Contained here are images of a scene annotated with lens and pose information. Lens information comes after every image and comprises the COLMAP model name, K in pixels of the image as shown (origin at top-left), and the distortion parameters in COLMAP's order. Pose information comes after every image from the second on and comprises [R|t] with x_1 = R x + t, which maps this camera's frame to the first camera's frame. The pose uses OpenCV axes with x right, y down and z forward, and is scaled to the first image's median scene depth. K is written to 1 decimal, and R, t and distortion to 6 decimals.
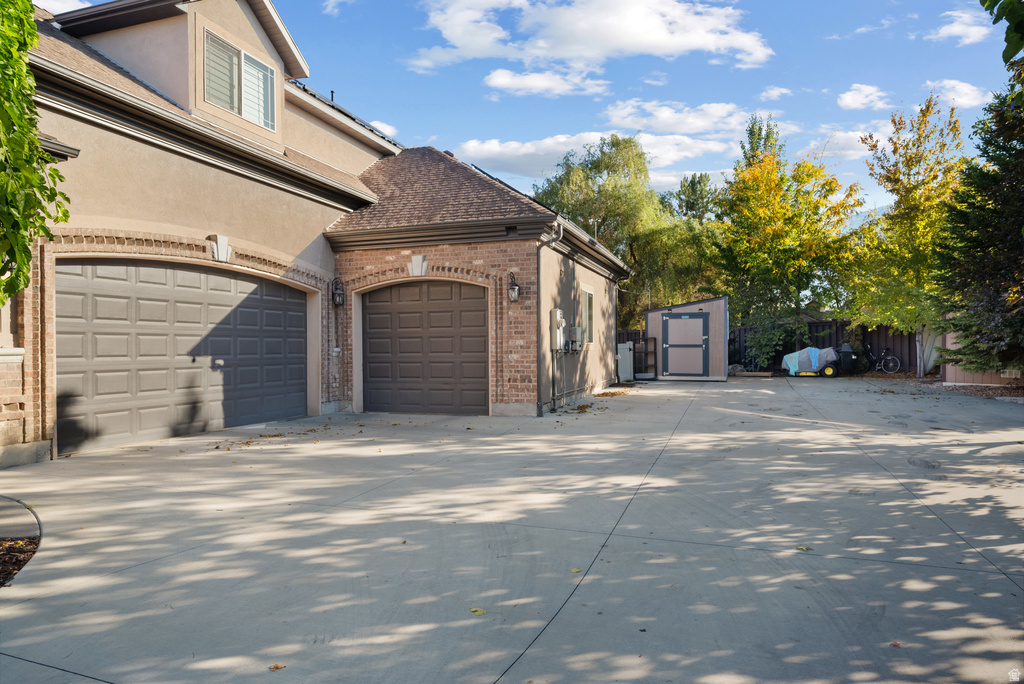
lens RADIAL K [[651.2, 0, 512.2], [0, 651.2, 347.9], [0, 0, 1]] dist [-0.000598, -0.000061]
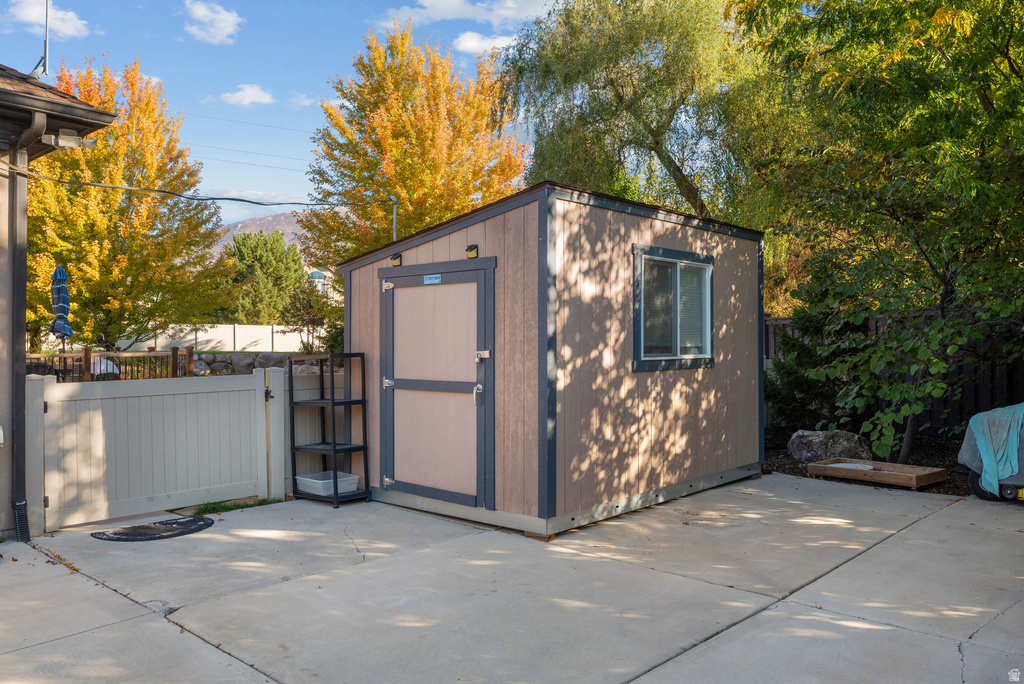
lens RADIAL K [[760.9, 0, 511.6], [0, 760.9, 340.6], [0, 0, 1]] dist [0.001542, 0.000869]
pose [[0.918736, 0.002969, -0.394862, 0.417078], [0.000318, 0.999966, 0.008259, -0.024452], [0.394873, -0.007714, 0.918703, 0.716327]]
